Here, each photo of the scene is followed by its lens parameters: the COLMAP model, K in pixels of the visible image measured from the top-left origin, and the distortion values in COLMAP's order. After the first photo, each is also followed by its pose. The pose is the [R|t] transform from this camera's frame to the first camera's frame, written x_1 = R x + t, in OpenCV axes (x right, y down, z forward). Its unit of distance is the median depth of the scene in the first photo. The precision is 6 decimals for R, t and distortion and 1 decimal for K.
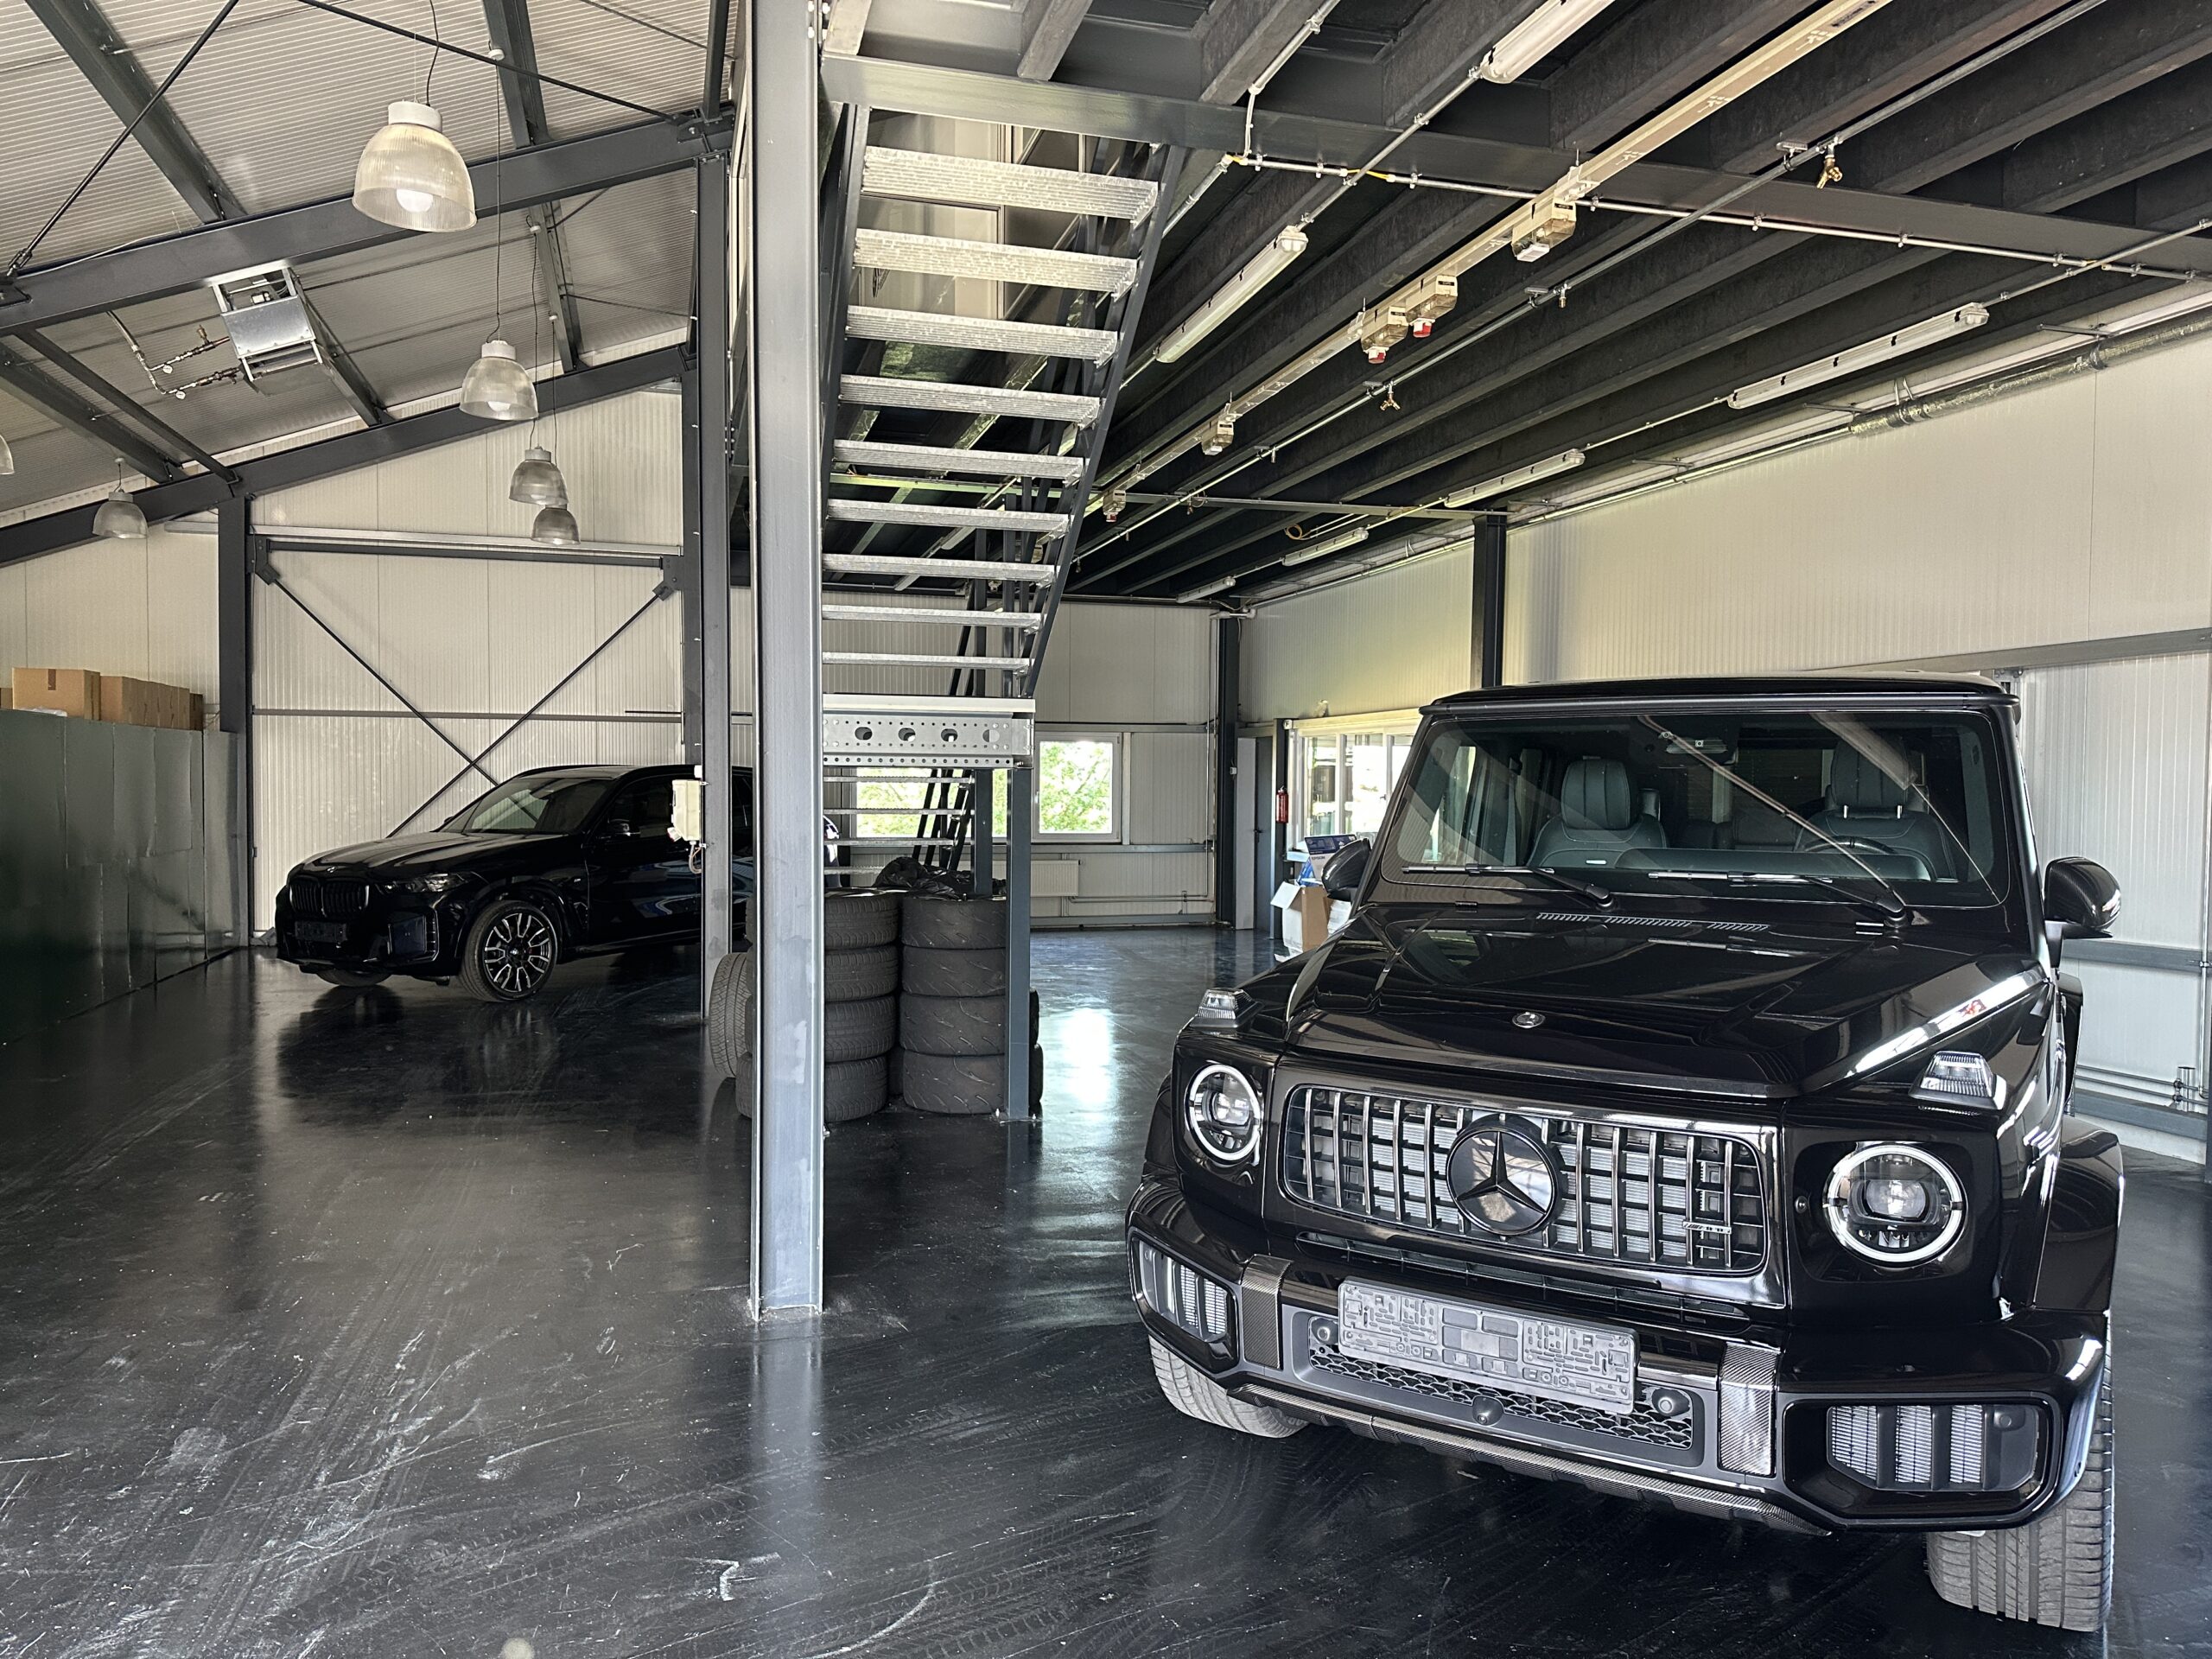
lens RADIAL K [[1559.3, 0, 1101.4], [0, 1559.3, 835.3], [0, 0, 1]] dist [0.052568, -0.045604]
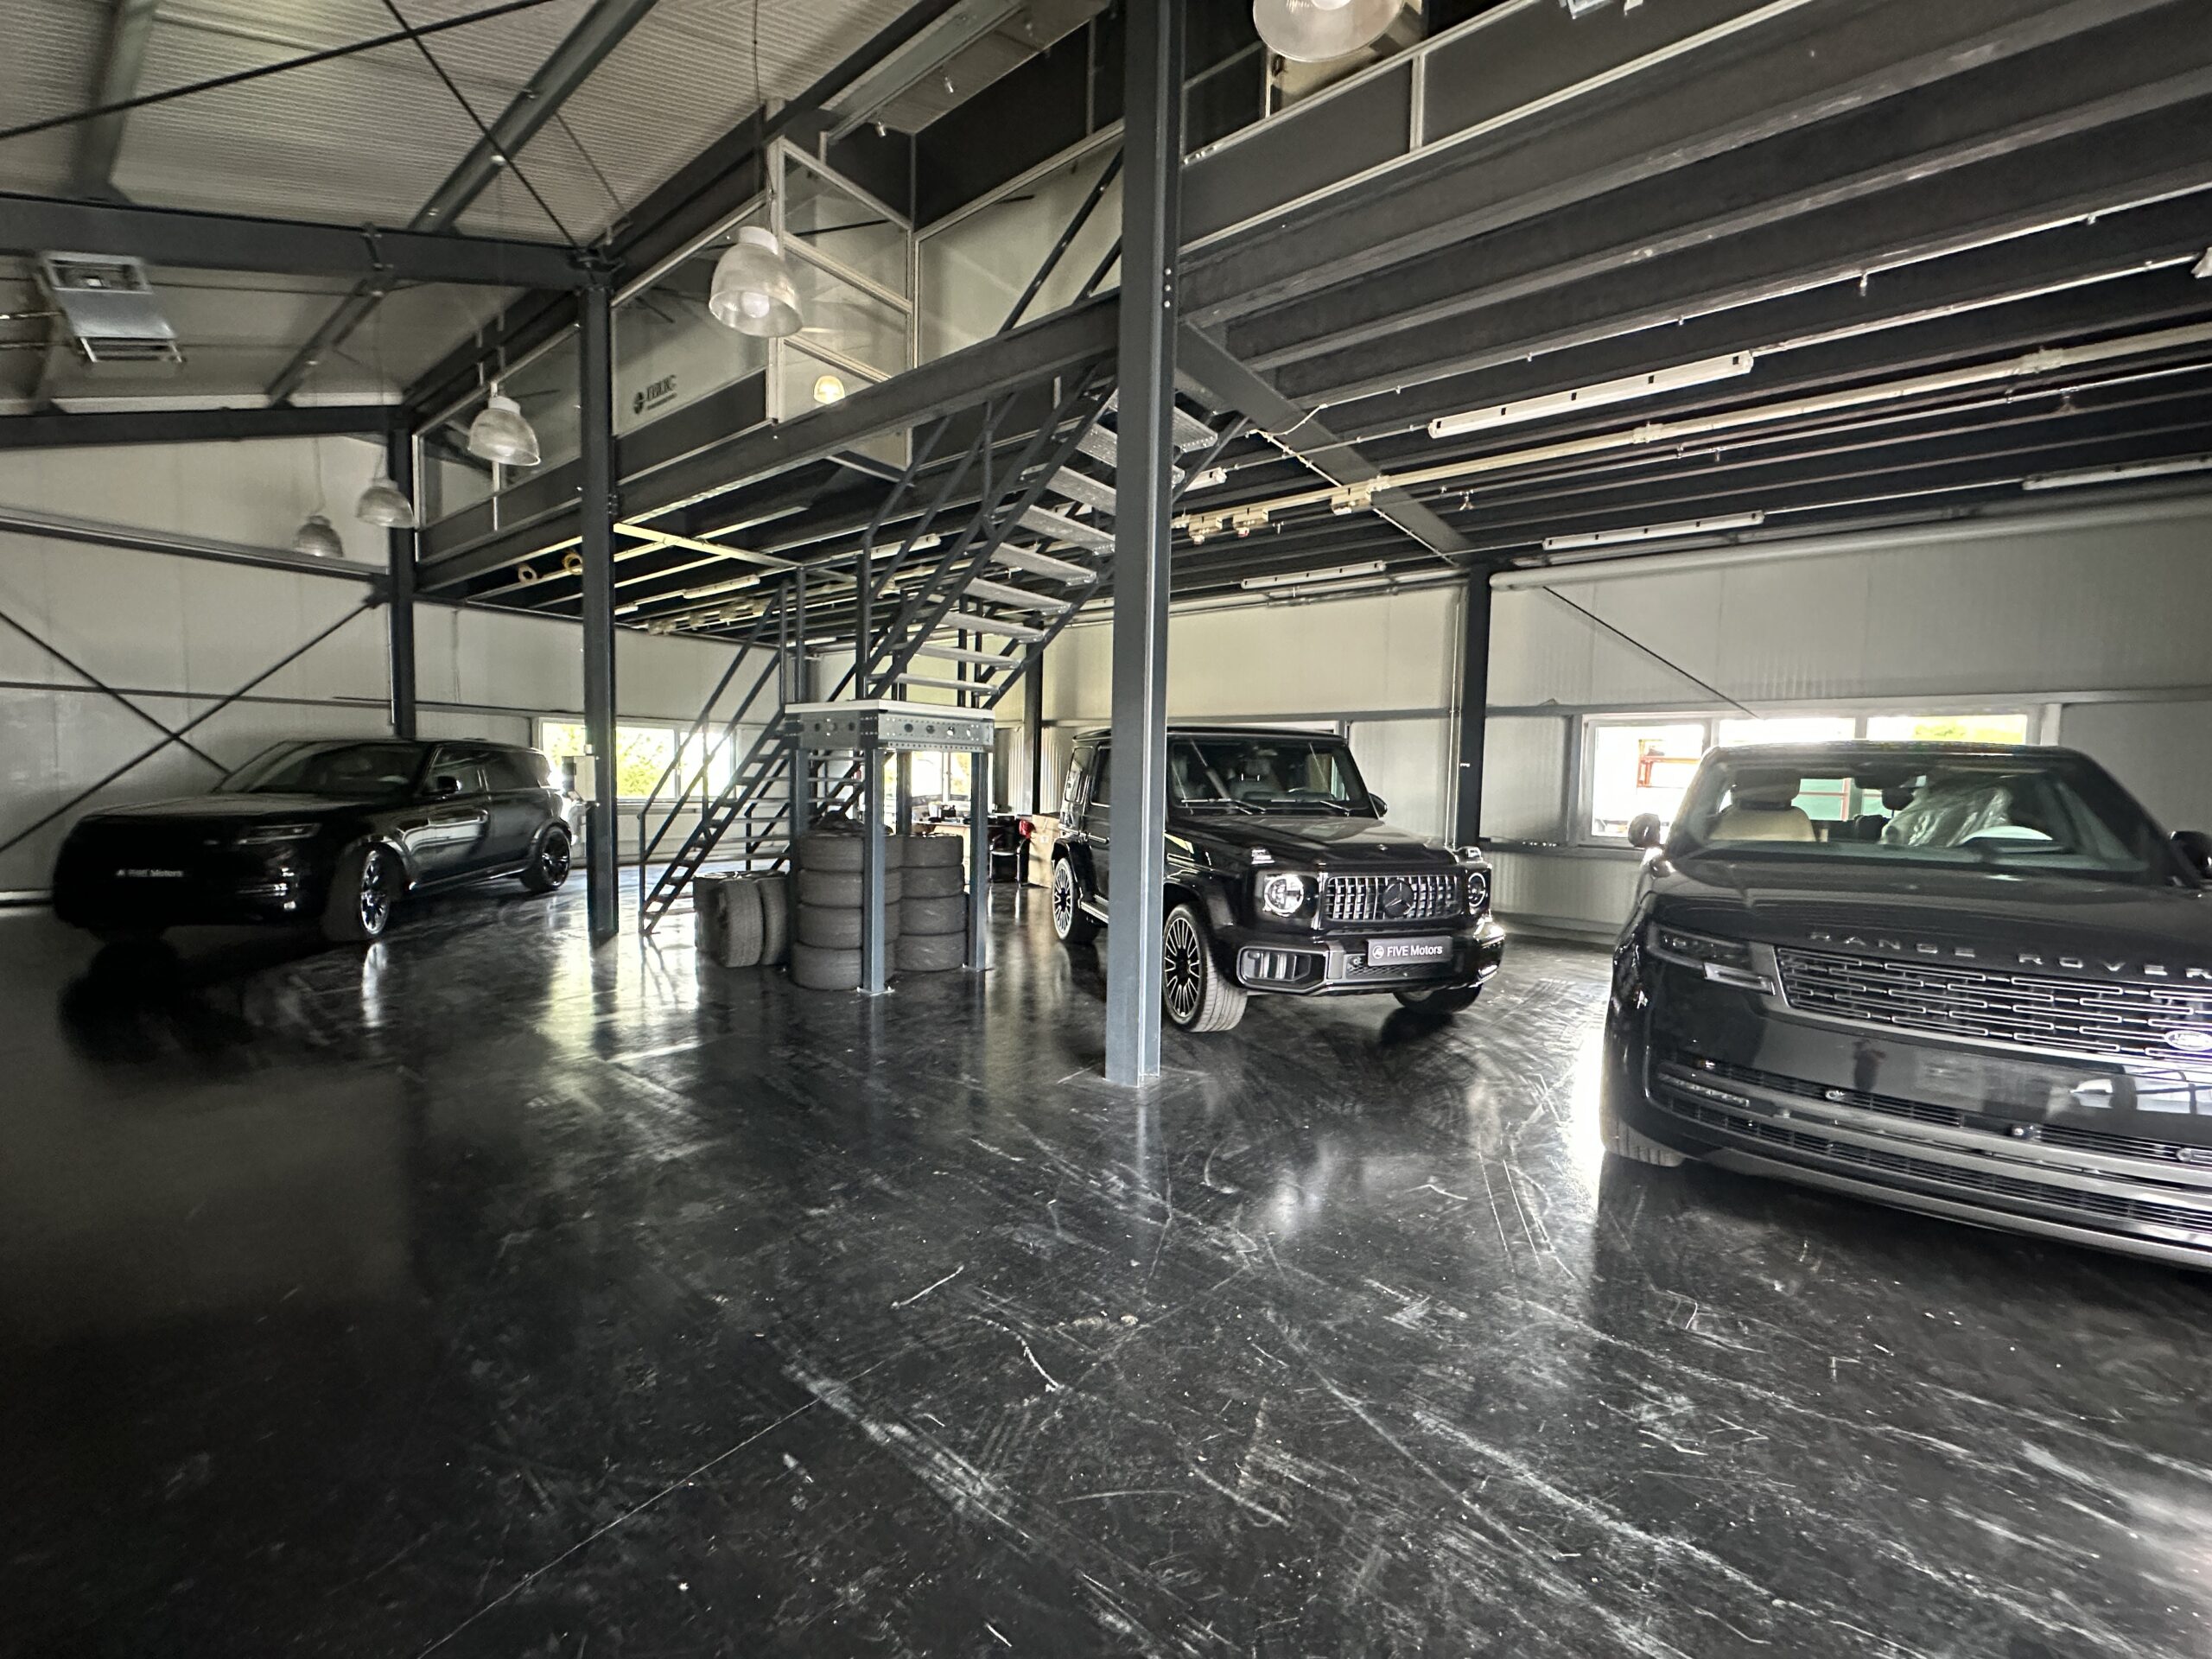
lens RADIAL K [[882.7, 0, 1107.8], [0, 882.7, 826.1], [0, 0, 1]] dist [-0.003433, -0.000508]
pose [[0.795781, -0.026411, 0.605008, -0.597290], [0.006879, 0.999378, 0.034578, 0.002848], [-0.605545, -0.023355, 0.795468, 0.217383]]
